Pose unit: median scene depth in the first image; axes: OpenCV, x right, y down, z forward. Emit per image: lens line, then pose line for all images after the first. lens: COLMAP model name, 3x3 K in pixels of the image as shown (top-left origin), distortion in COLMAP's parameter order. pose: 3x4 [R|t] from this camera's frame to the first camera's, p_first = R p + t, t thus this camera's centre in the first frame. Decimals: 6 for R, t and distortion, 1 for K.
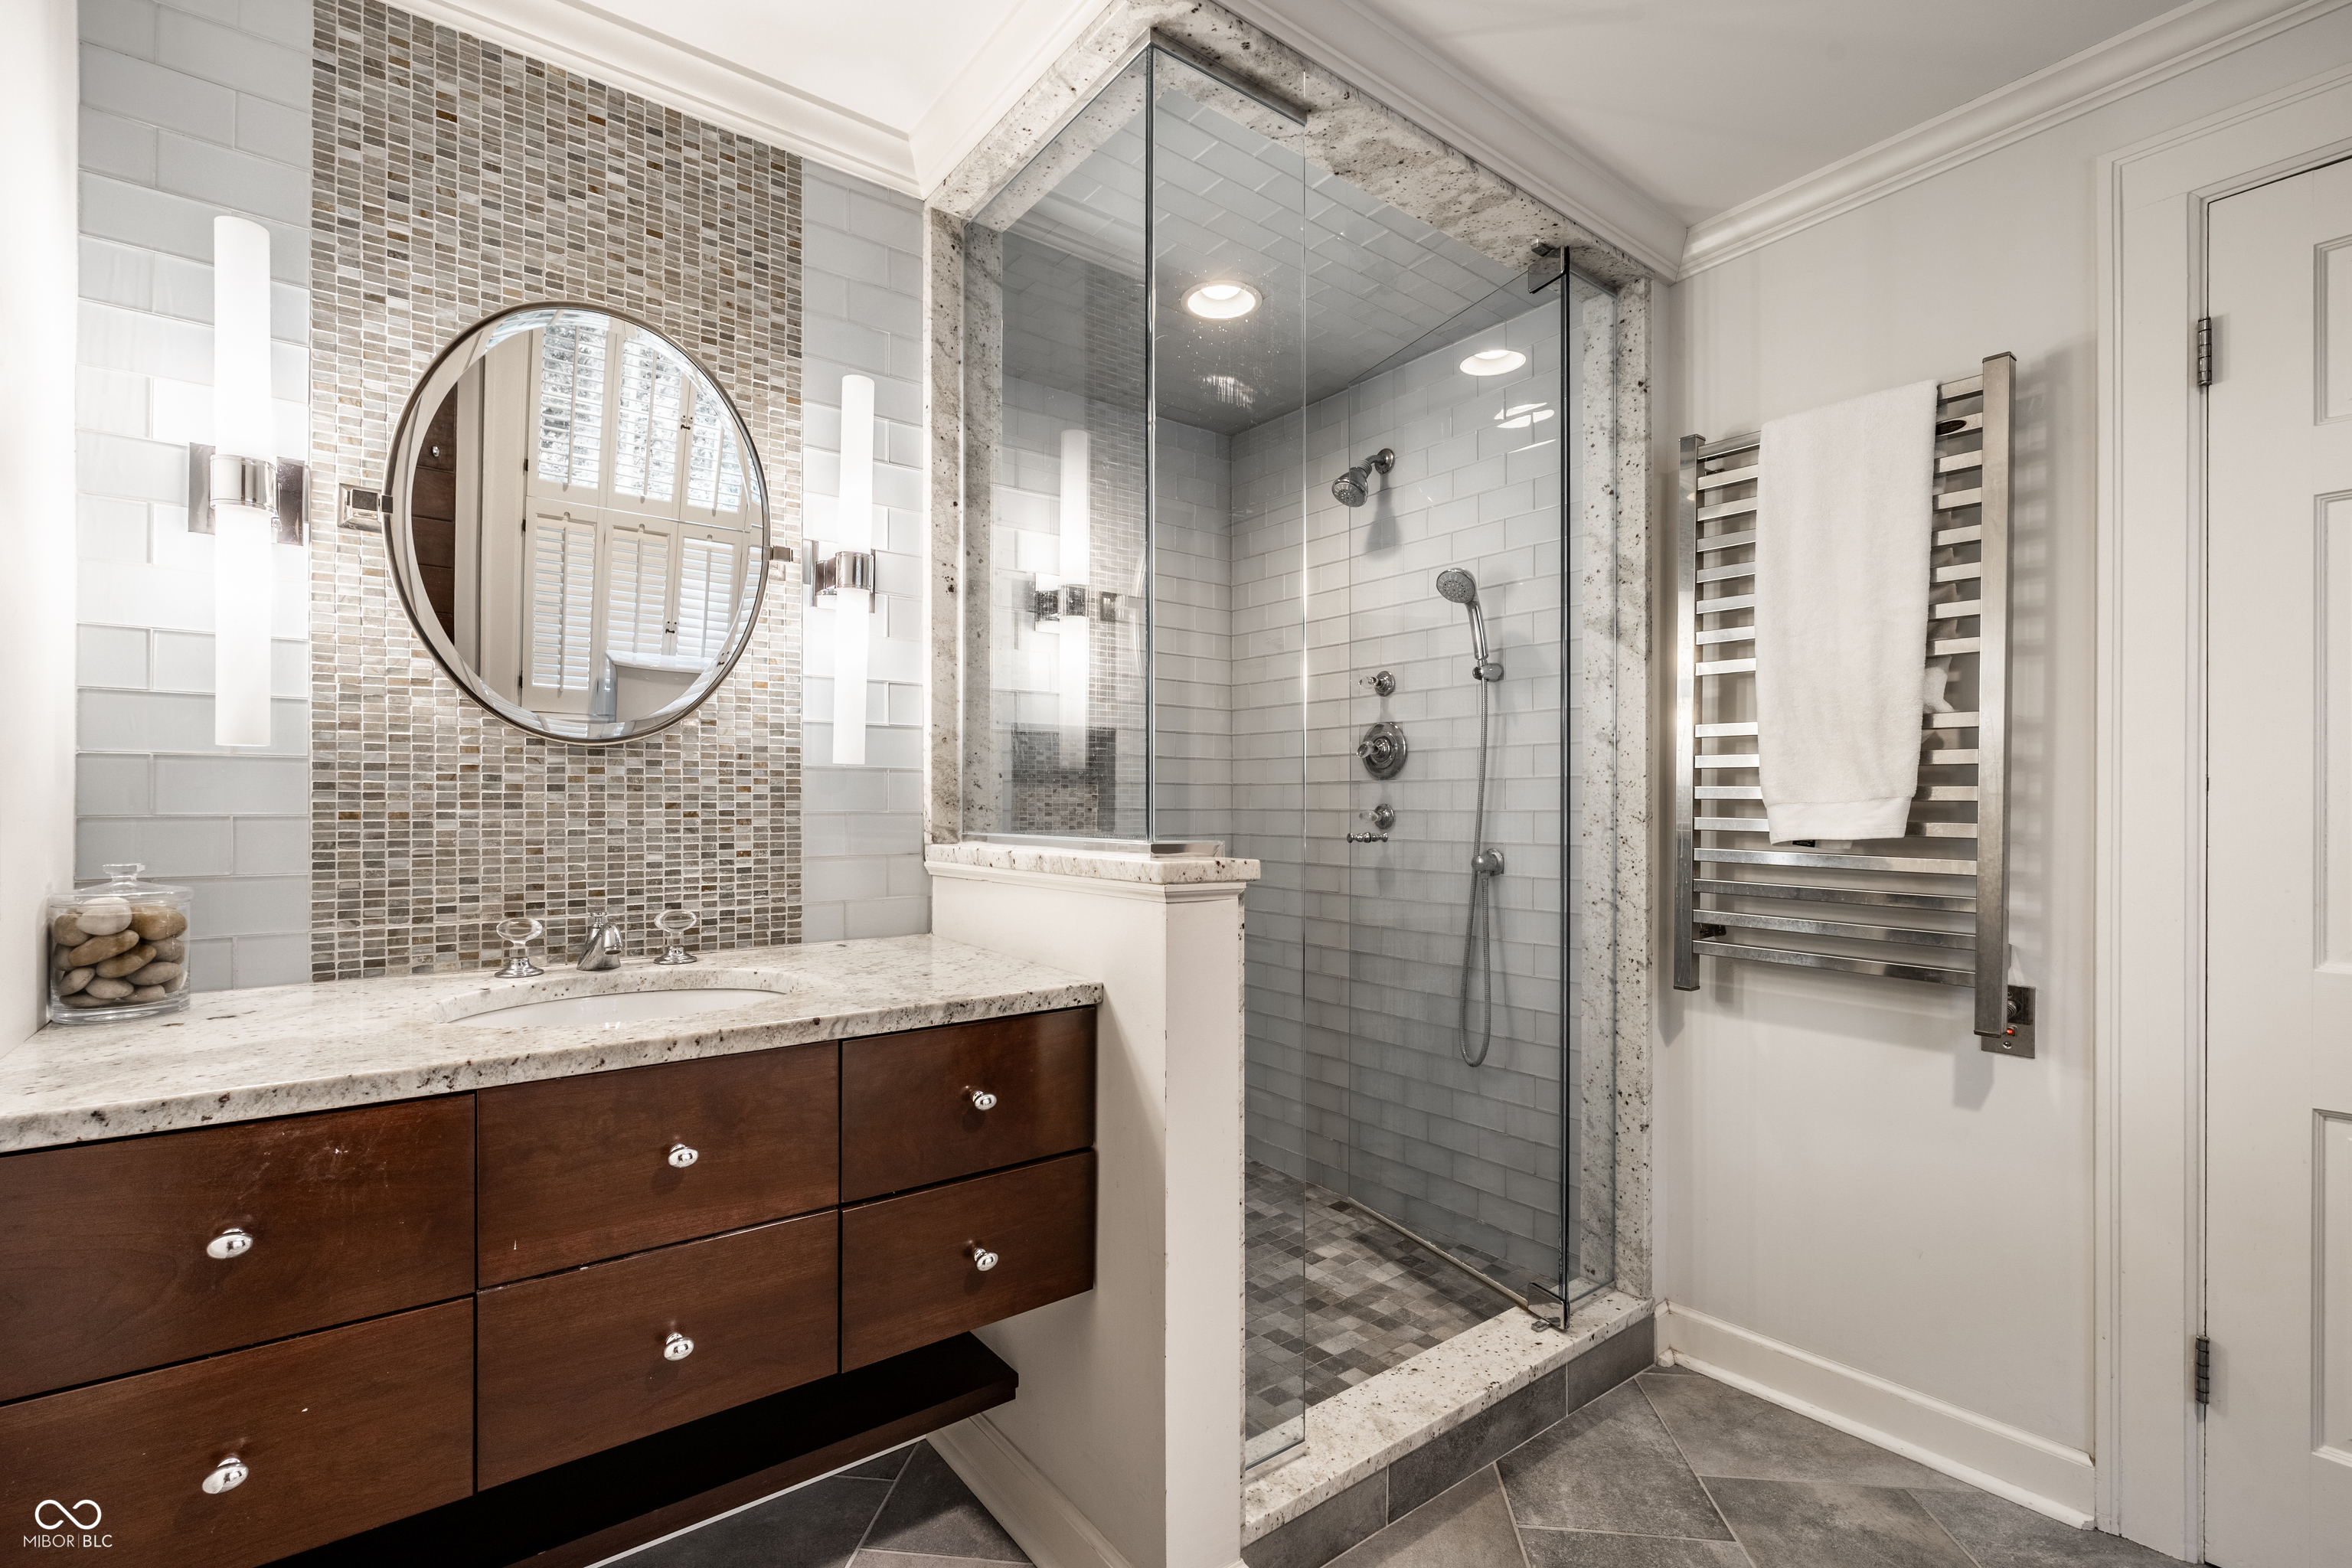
lens RADIAL K [[1057.6, 0, 1171.0], [0, 1057.6, 794.1], [0, 0, 1]] dist [0.002066, -0.000596]
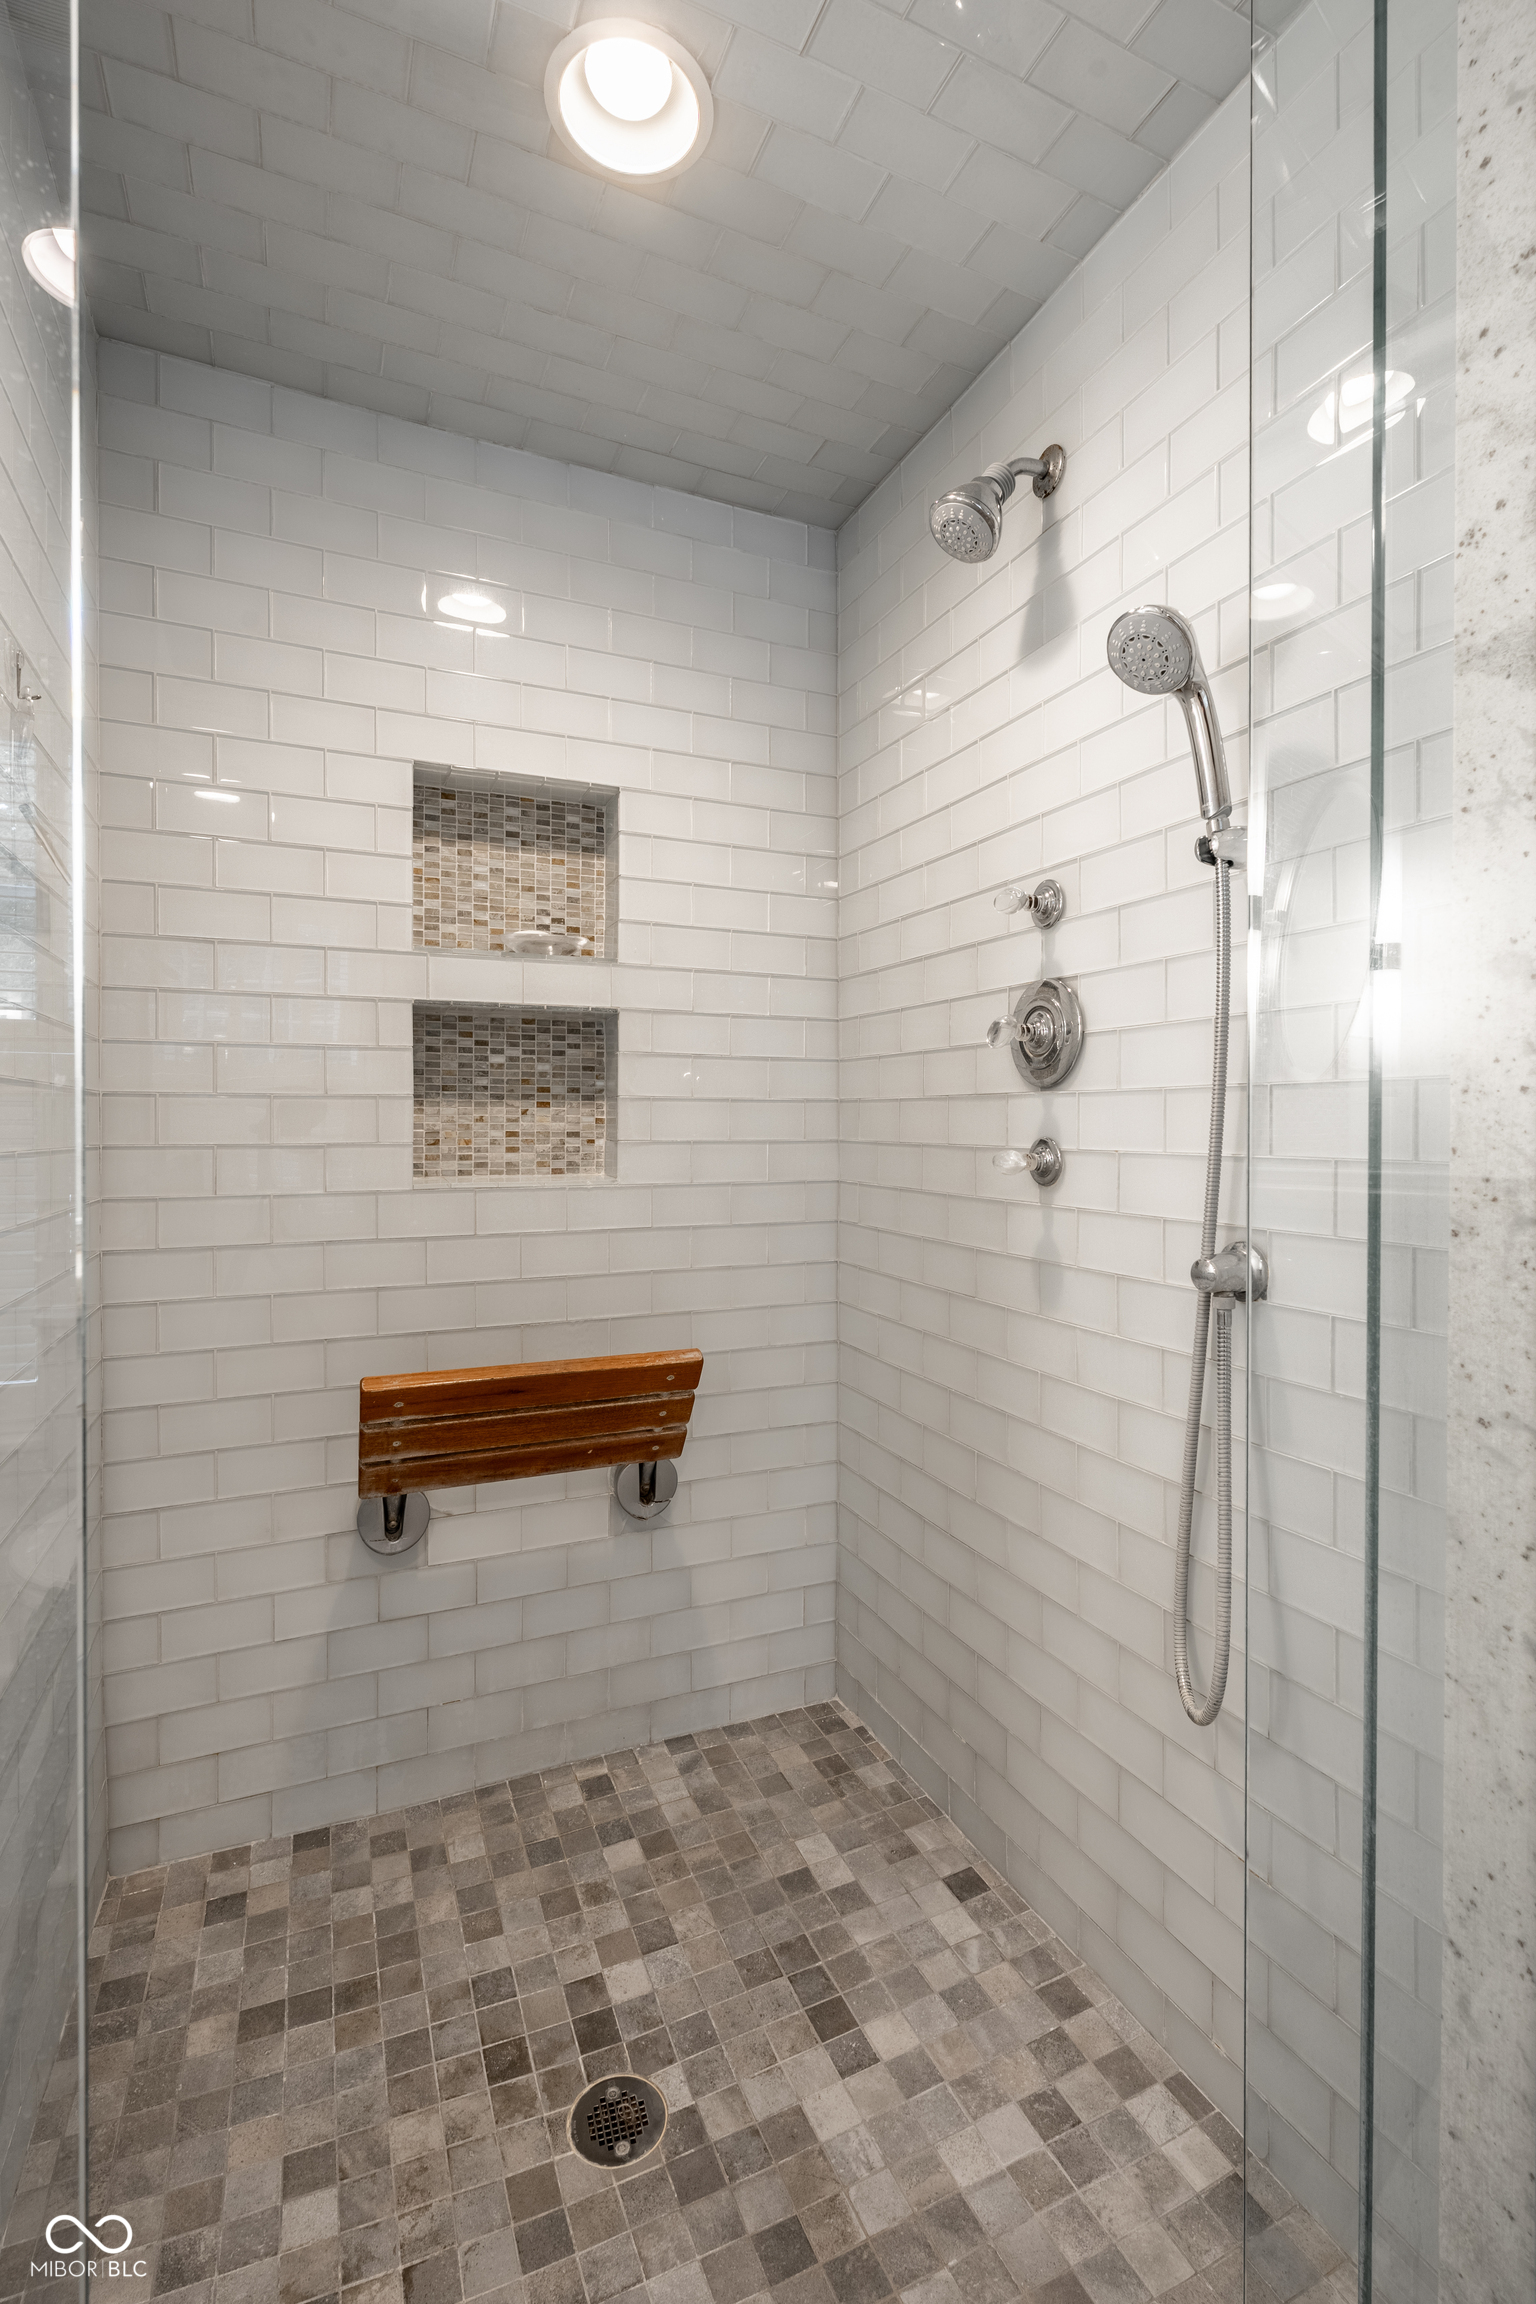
lens RADIAL K [[1036.0, 0, 787.5], [0, 1036.0, 1122.5], [0, 0, 1]] dist [0.002066, -0.000596]
pose [[0.970851, 0.001158, -0.239681, 0.203894], [0.002093, 0.999909, 0.013309, -0.004925], [0.239674, -0.013423, 0.970761, 0.484566]]
